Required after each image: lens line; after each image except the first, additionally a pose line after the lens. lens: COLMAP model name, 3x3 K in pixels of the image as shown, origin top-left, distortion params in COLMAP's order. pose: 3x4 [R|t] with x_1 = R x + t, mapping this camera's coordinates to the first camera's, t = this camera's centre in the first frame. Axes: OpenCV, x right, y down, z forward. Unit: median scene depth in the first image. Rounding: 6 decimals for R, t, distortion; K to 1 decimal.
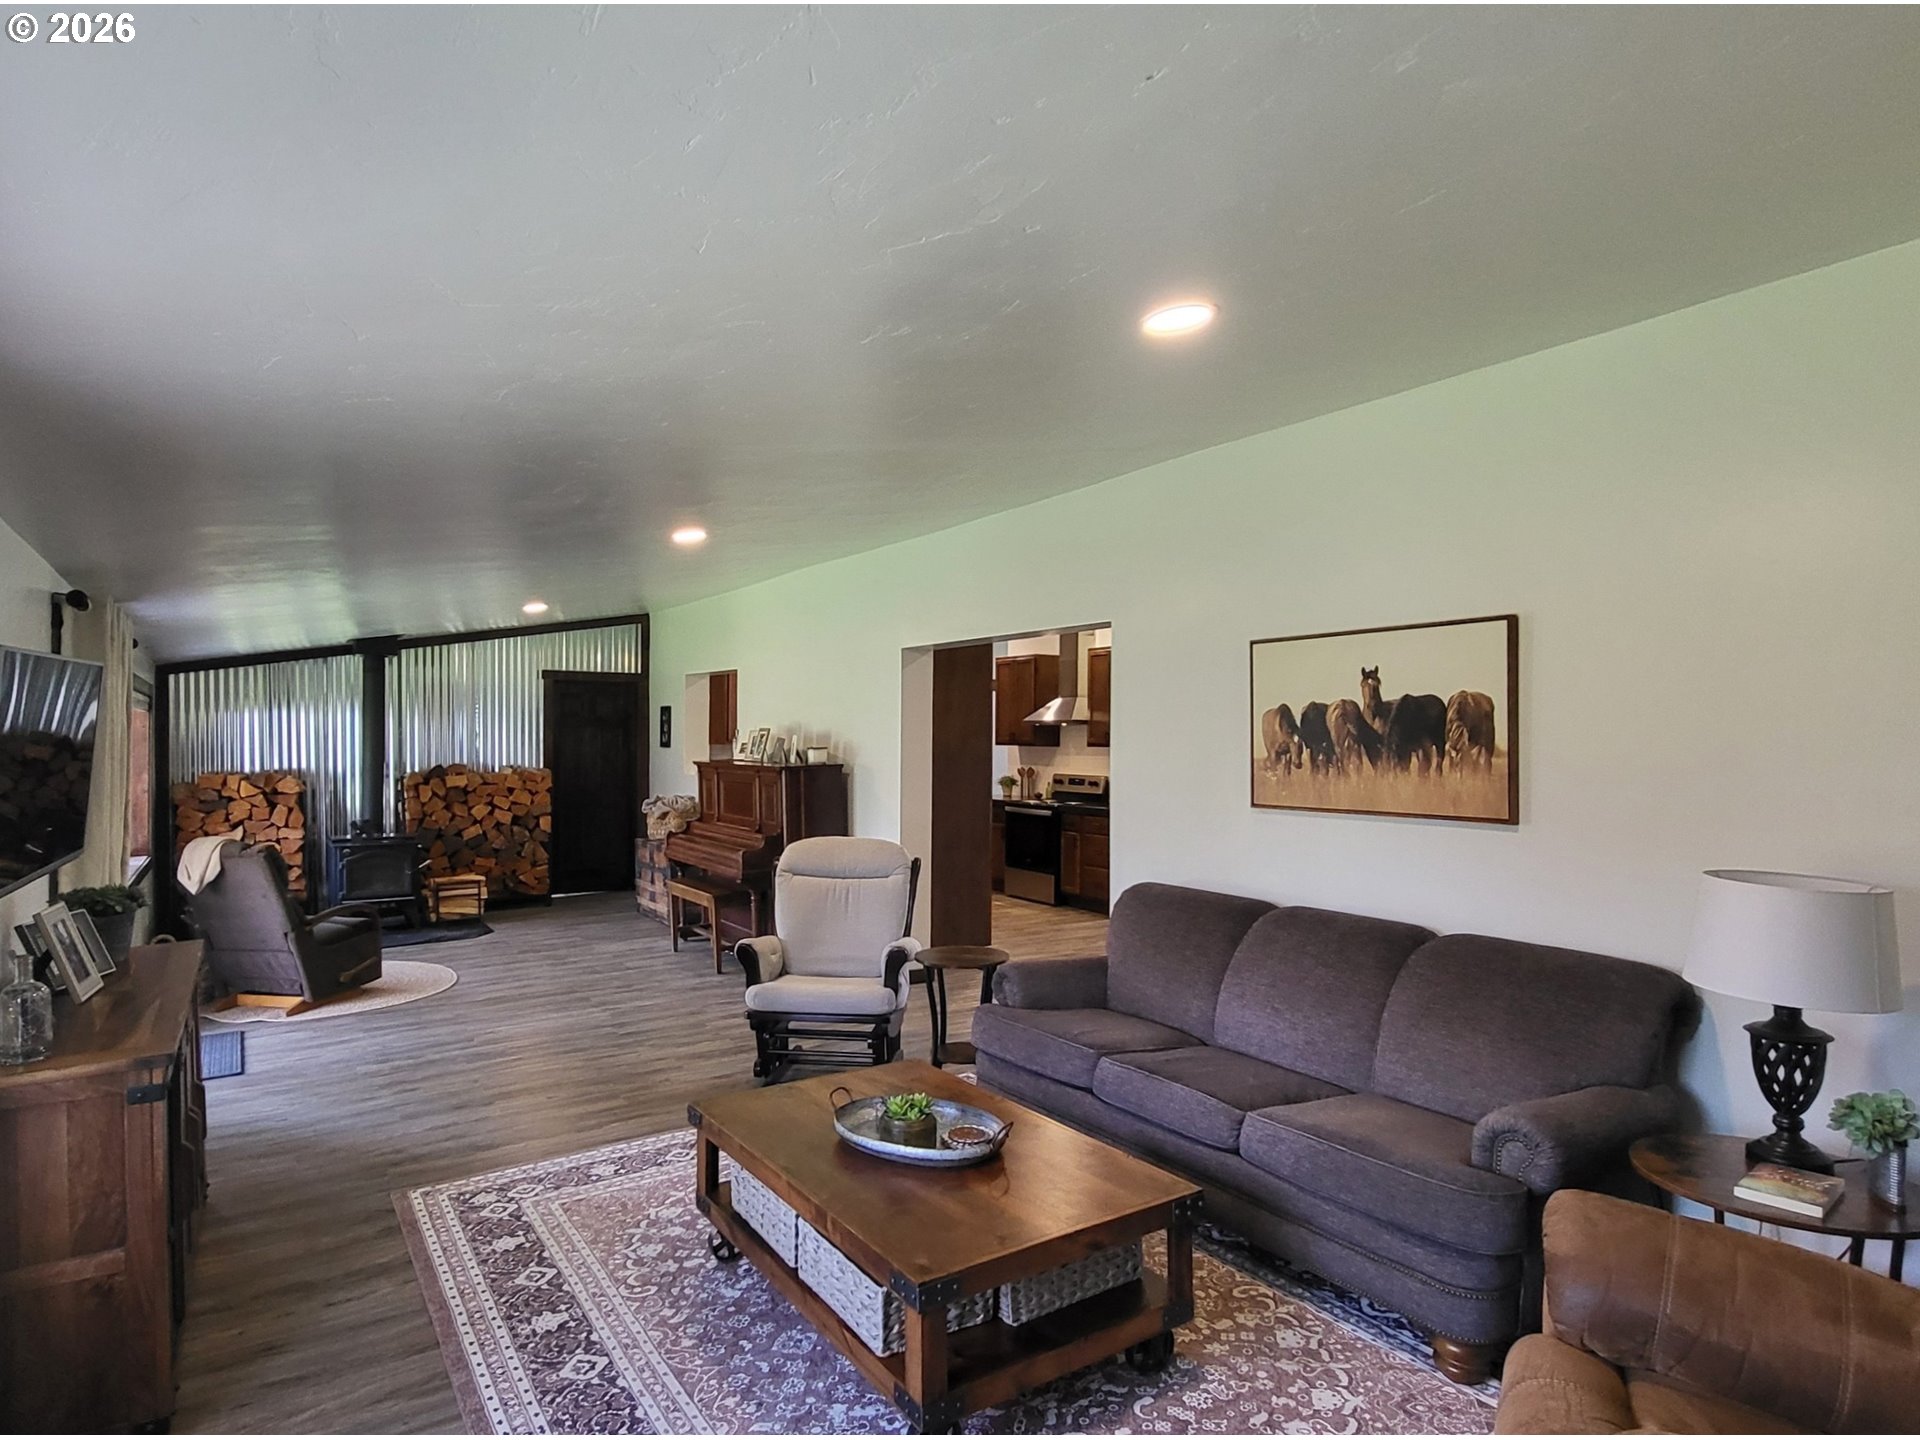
lens RADIAL K [[1054.4, 0, 861.8], [0, 1054.4, 742.1], [0, 0, 1]] dist [0.001767, 0.000066]
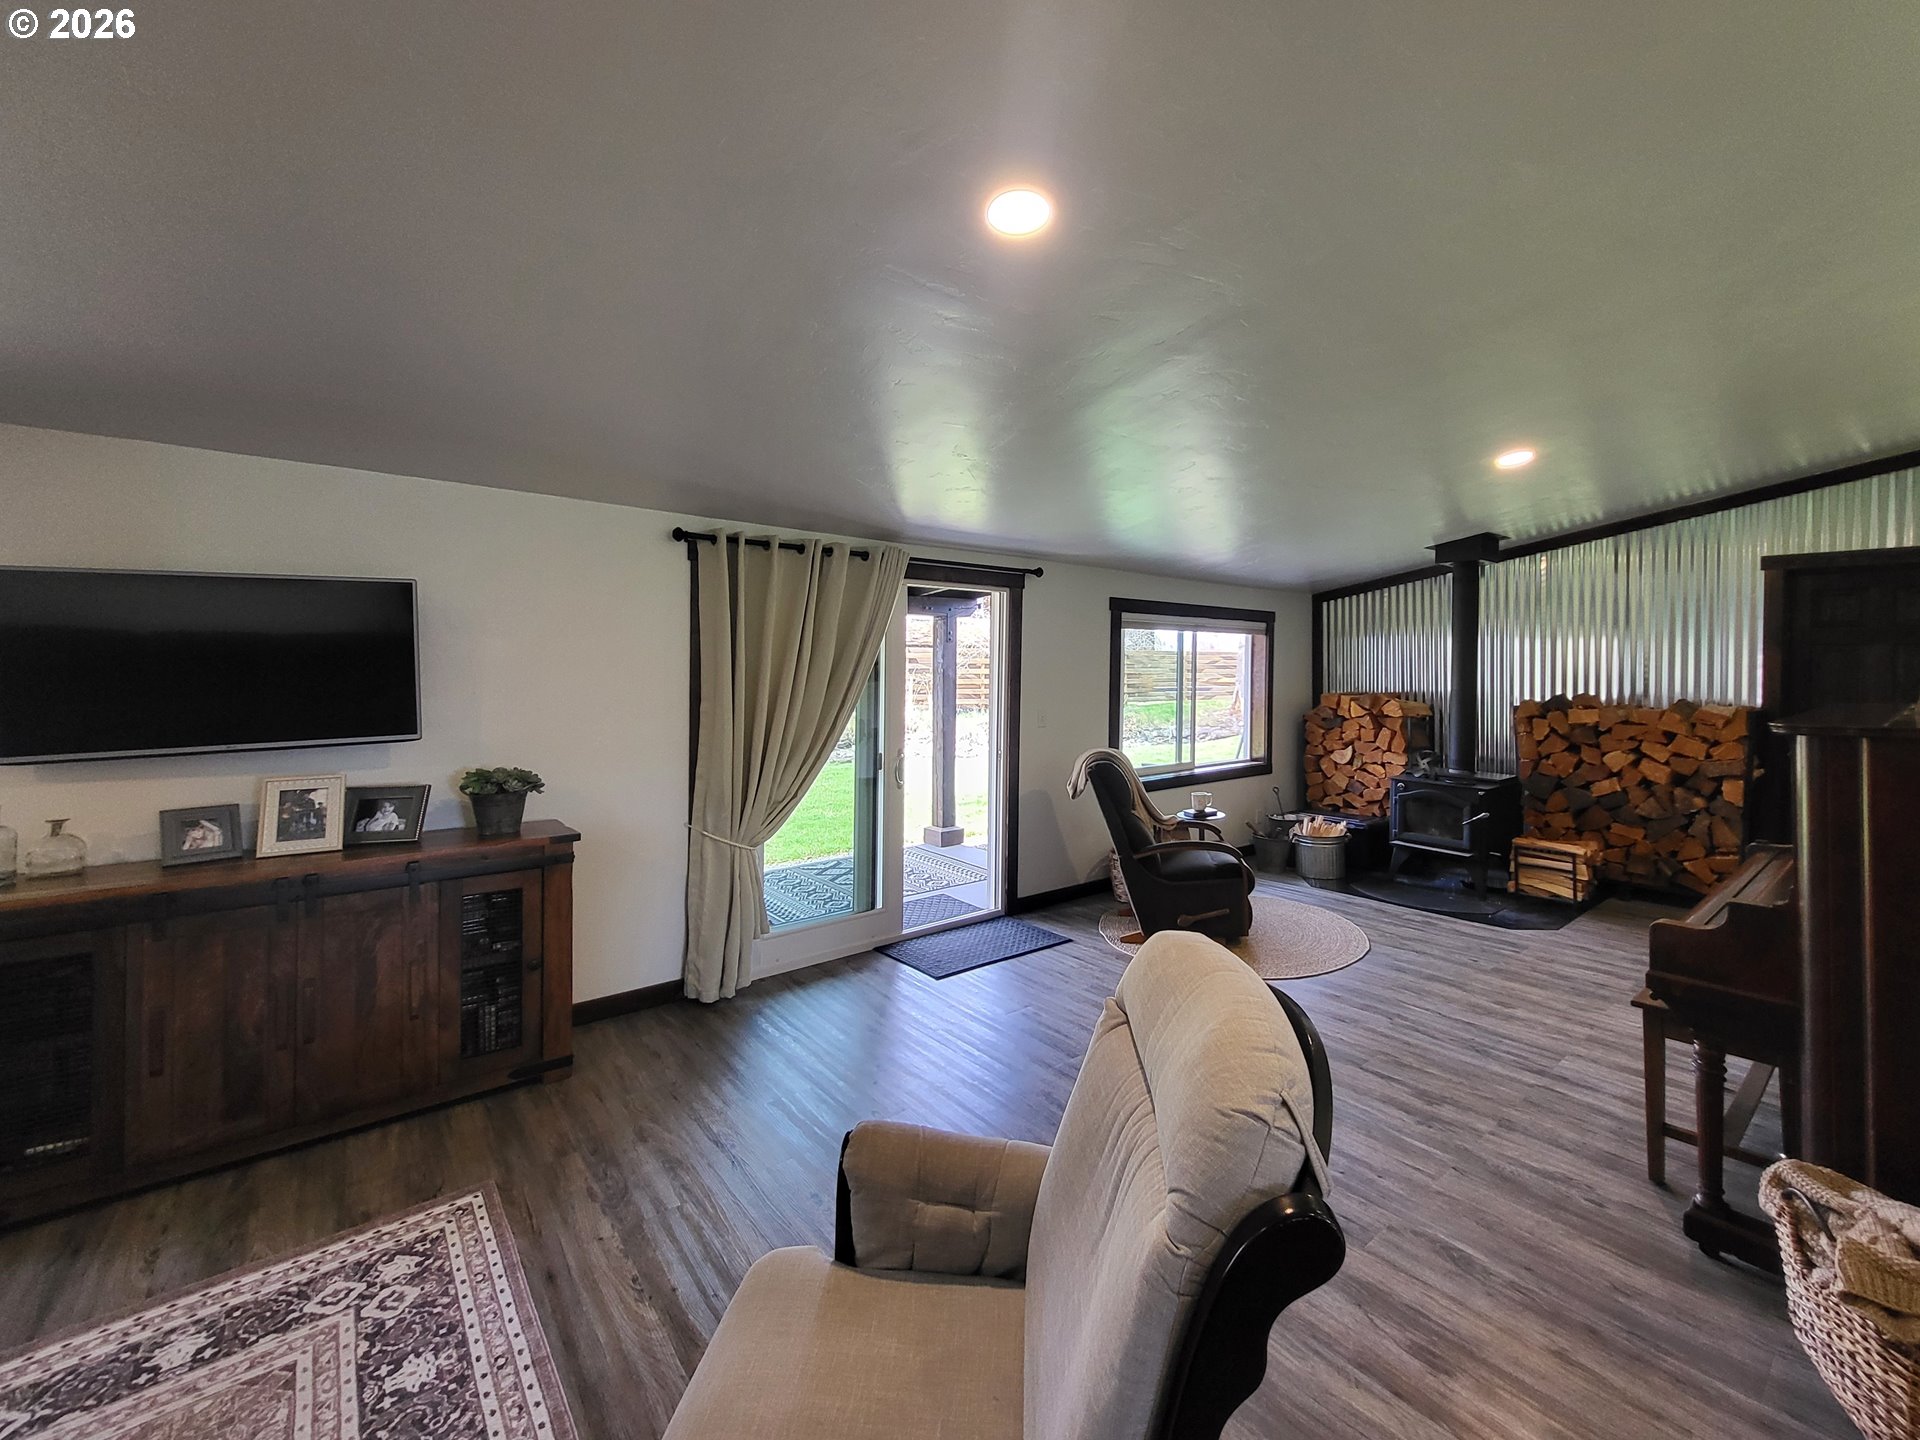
lens RADIAL K [[805.2, 0, 1048.7], [0, 805.2, 668.2], [0, 0, 1]] dist [0.000433, 0.000410]
pose [[0.201469, 0.008203, -0.979461, 0.116697], [-0.012130, 0.999909, 0.005879, 0.003778], [0.979420, 0.010696, 0.201550, 0.559076]]
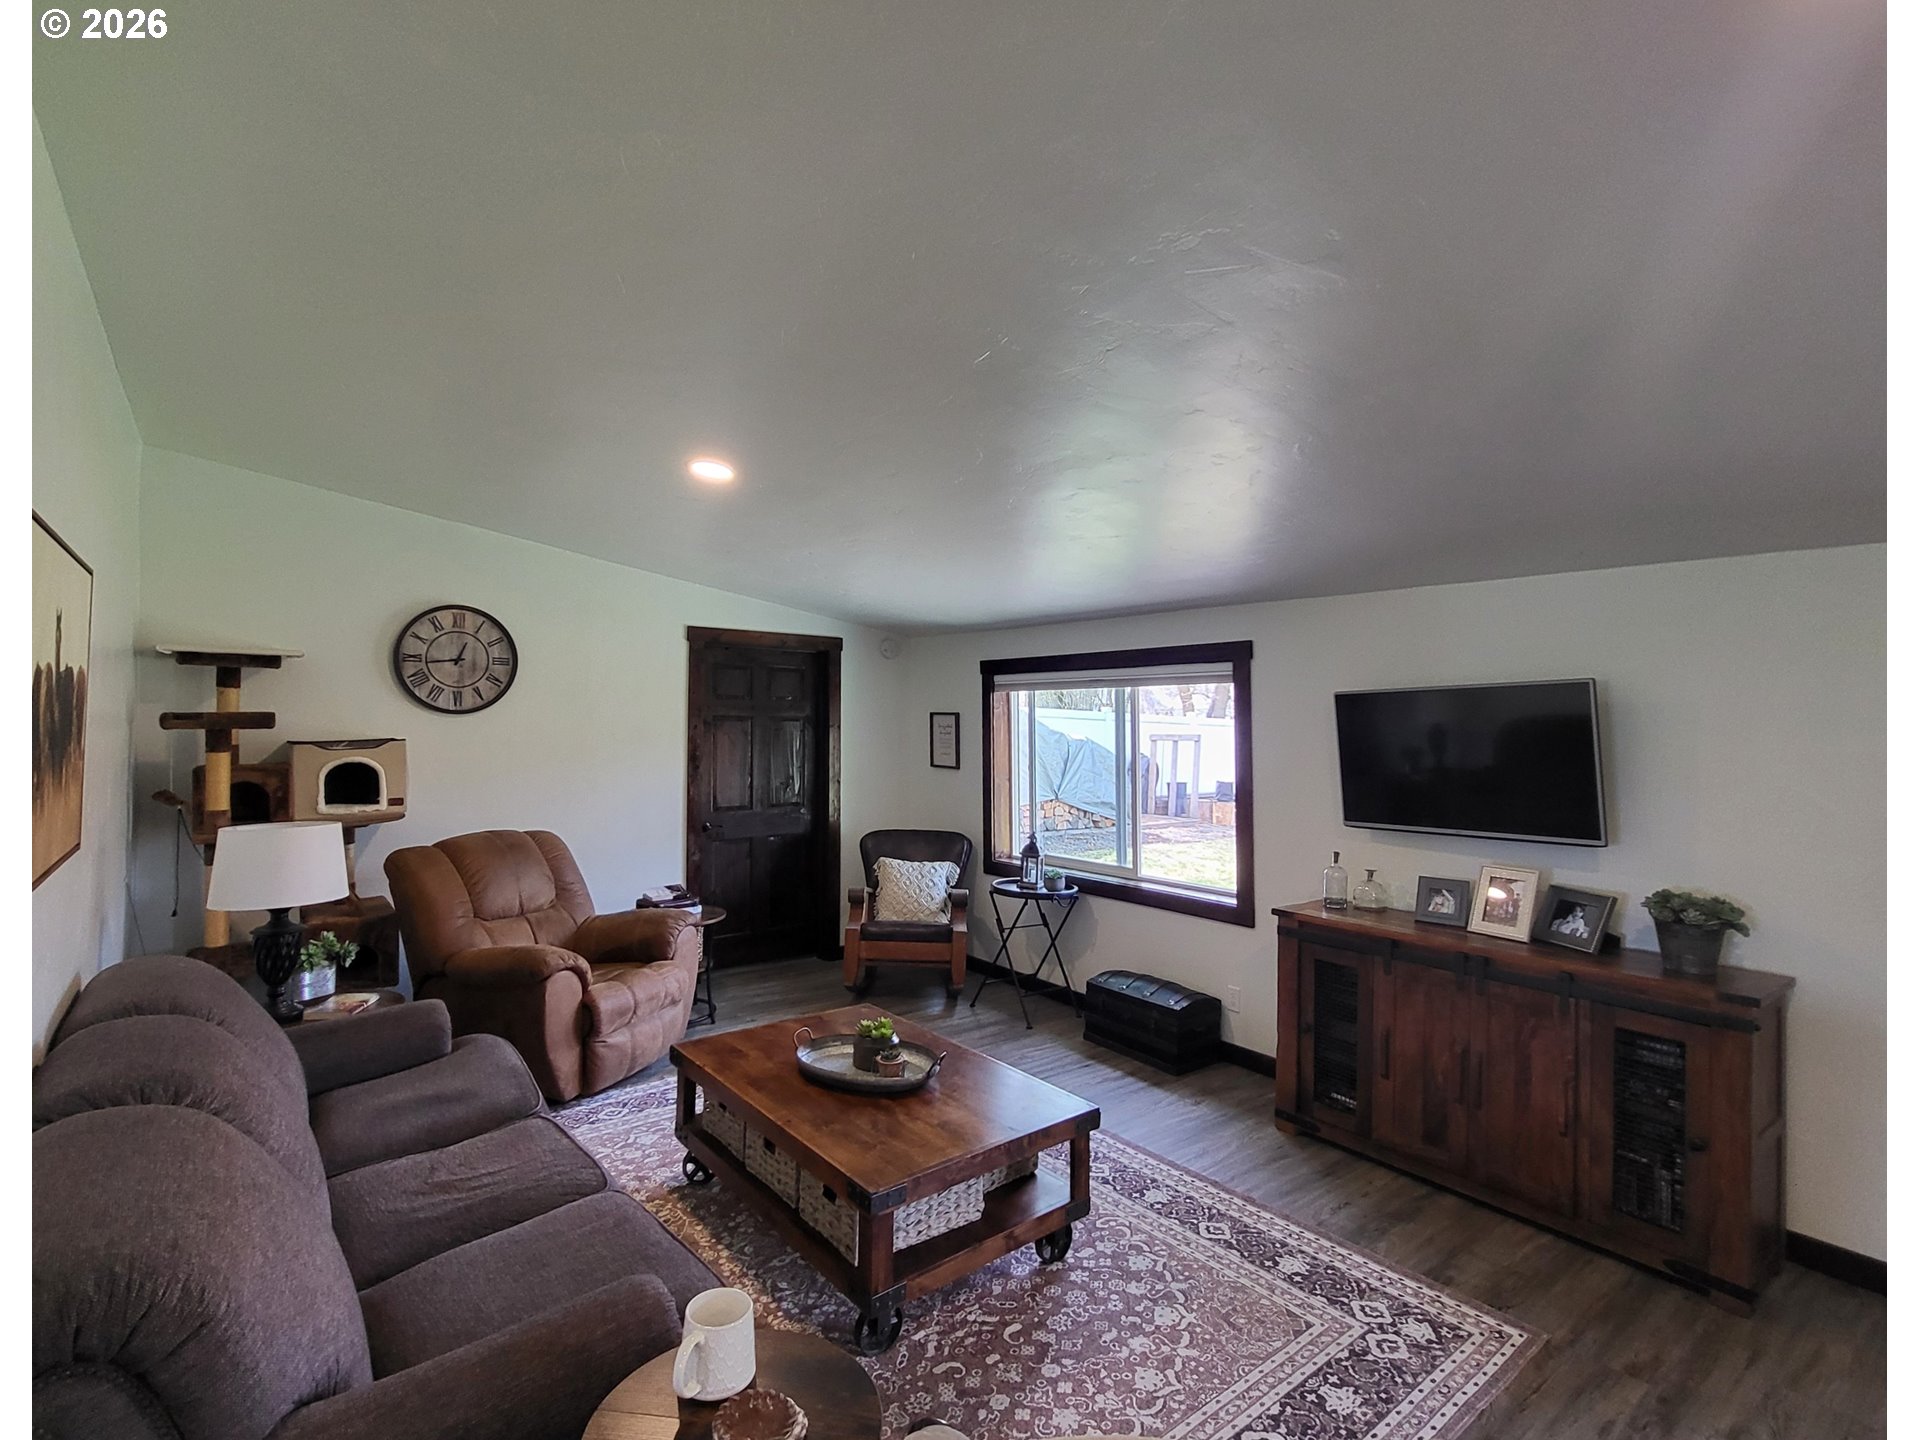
lens RADIAL K [[911.7, 0, 960.0], [0, 911.7, 720.0], [0, 0, 1]] dist [0.000750, -0.000226]
pose [[-0.987758, -0.008234, -0.155775, 0.038207], [-0.008515, 0.999963, 0.001138, -0.009044], [0.155760, 0.002451, -0.987792, 0.683457]]
